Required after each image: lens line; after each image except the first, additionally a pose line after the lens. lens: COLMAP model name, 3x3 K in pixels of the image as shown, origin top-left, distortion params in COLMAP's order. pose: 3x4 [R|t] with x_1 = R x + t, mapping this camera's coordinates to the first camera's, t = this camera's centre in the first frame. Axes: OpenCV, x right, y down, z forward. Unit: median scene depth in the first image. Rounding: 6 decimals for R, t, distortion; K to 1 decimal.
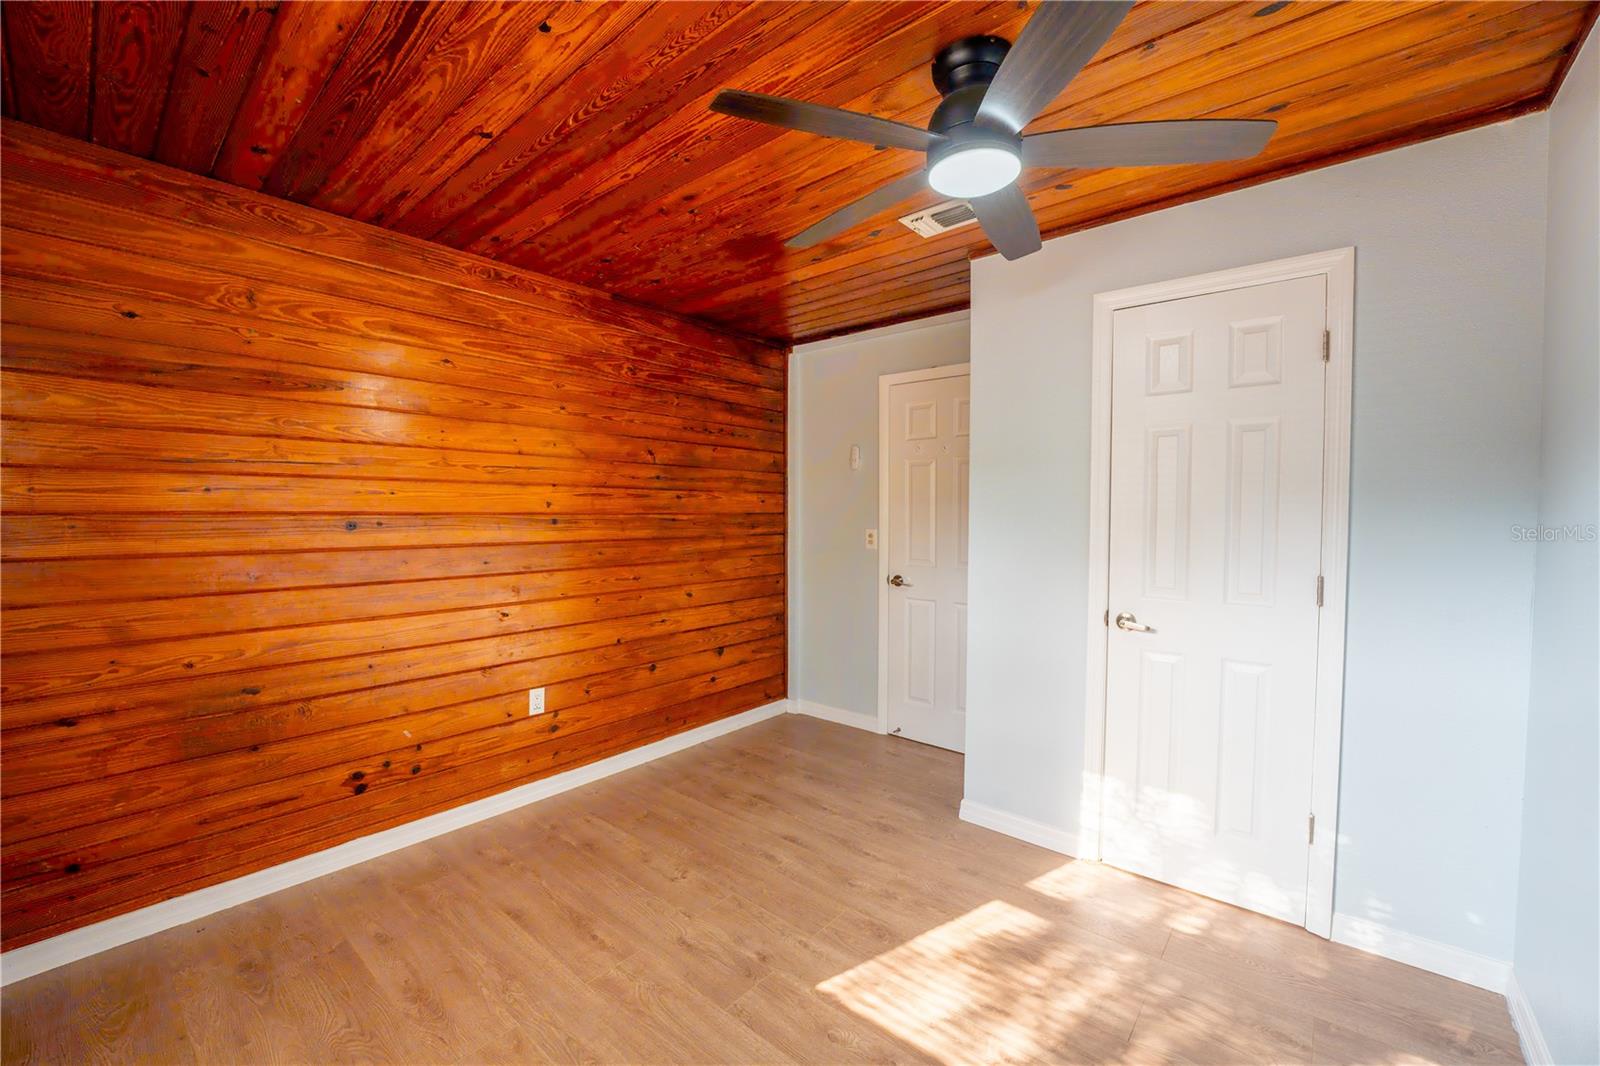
lens RADIAL K [[646.5, 0, 802.4], [0, 646.5, 533.8], [0, 0, 1]] dist [-0.029448, 0.003167]
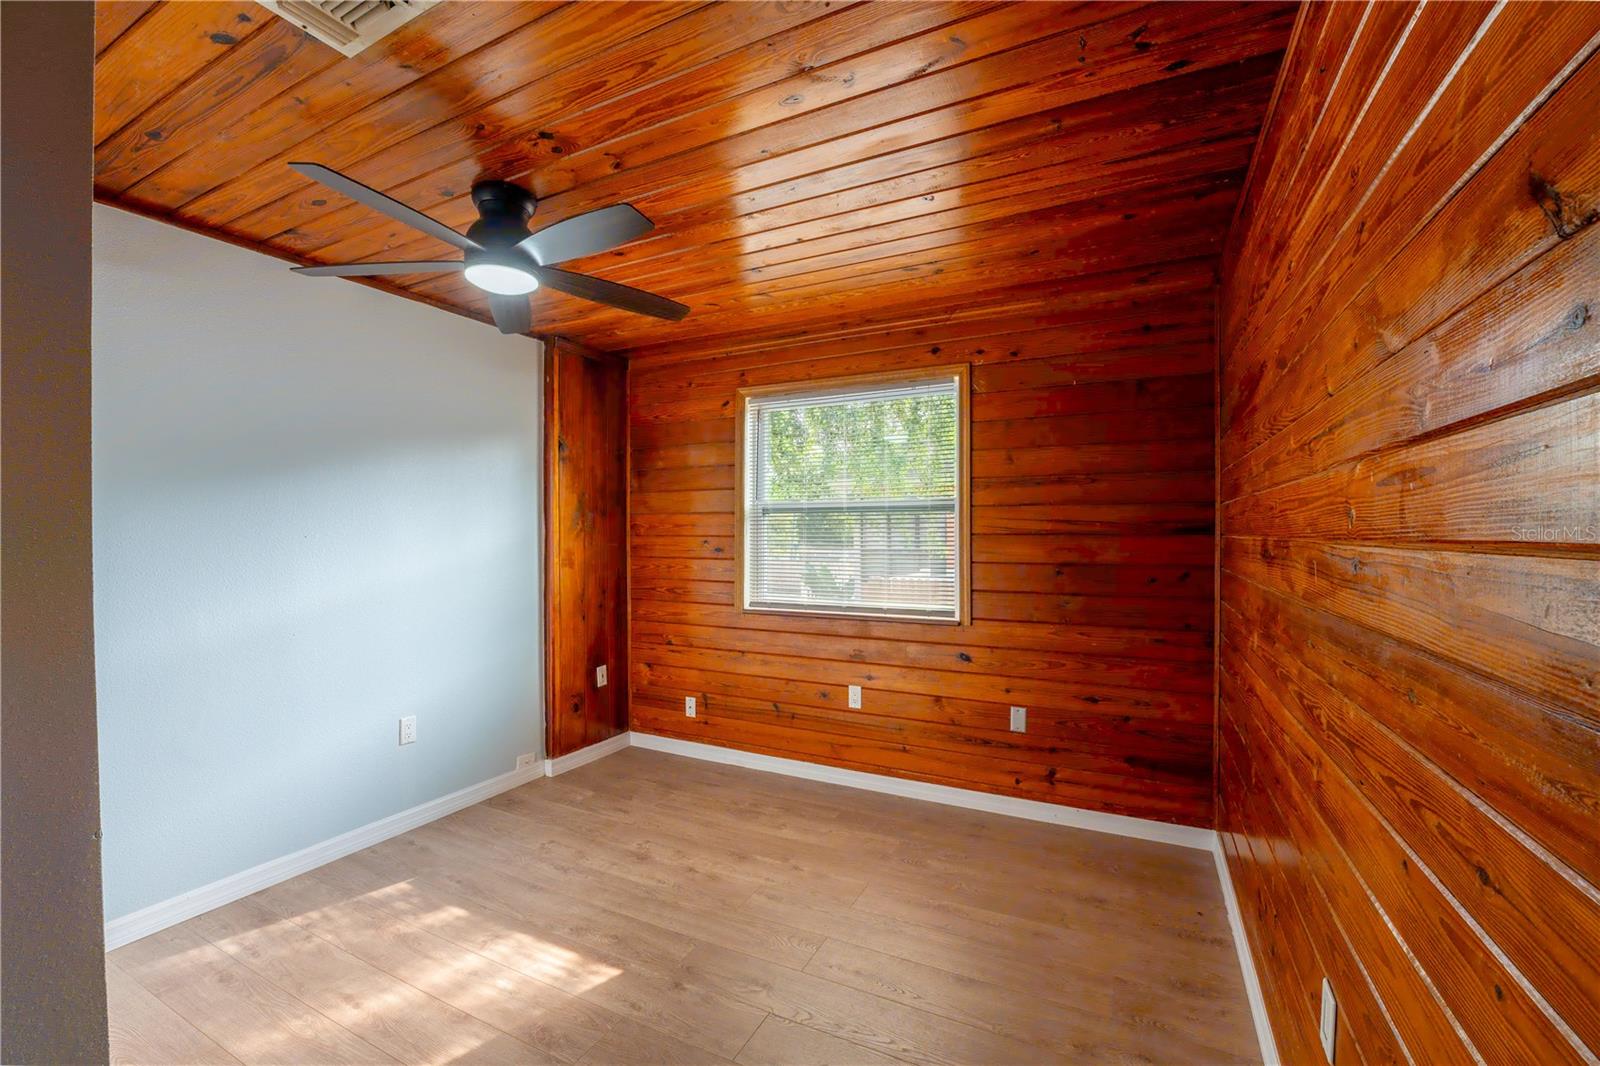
lens RADIAL K [[660.8, 0, 798.0], [0, 660.8, 535.1], [0, 0, 1]] dist [-0.032339, 0.005512]
pose [[-0.973524, 0.006131, -0.228501, -0.015722], [-0.002665, 0.999268, 0.038163, -0.065338], [0.228568, 0.037761, -0.972795, 1.853211]]
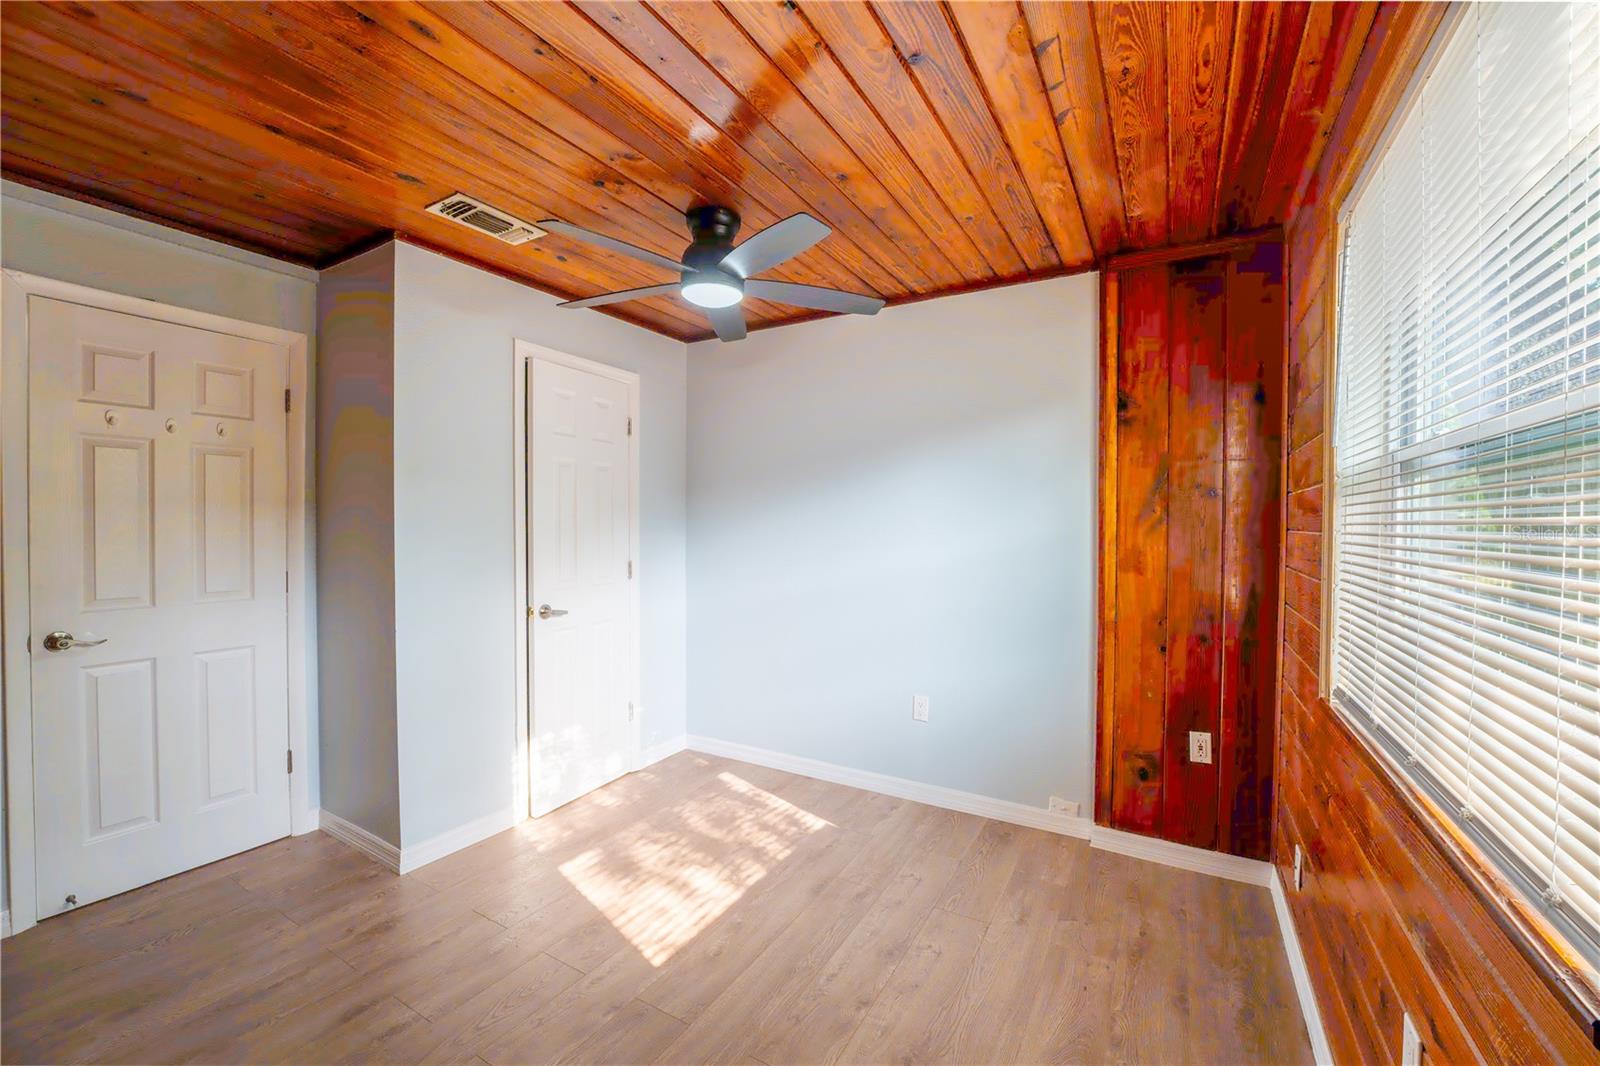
lens RADIAL K [[646.5, 0, 802.4], [0, 646.5, 533.8], [0, 0, 1]] dist [-0.029448, 0.003167]
pose [[-0.179908, -0.015045, 0.983568, -0.928927], [0.029763, 0.999342, 0.020730, -0.027276], [-0.983233, 0.033003, -0.179341, 0.809821]]
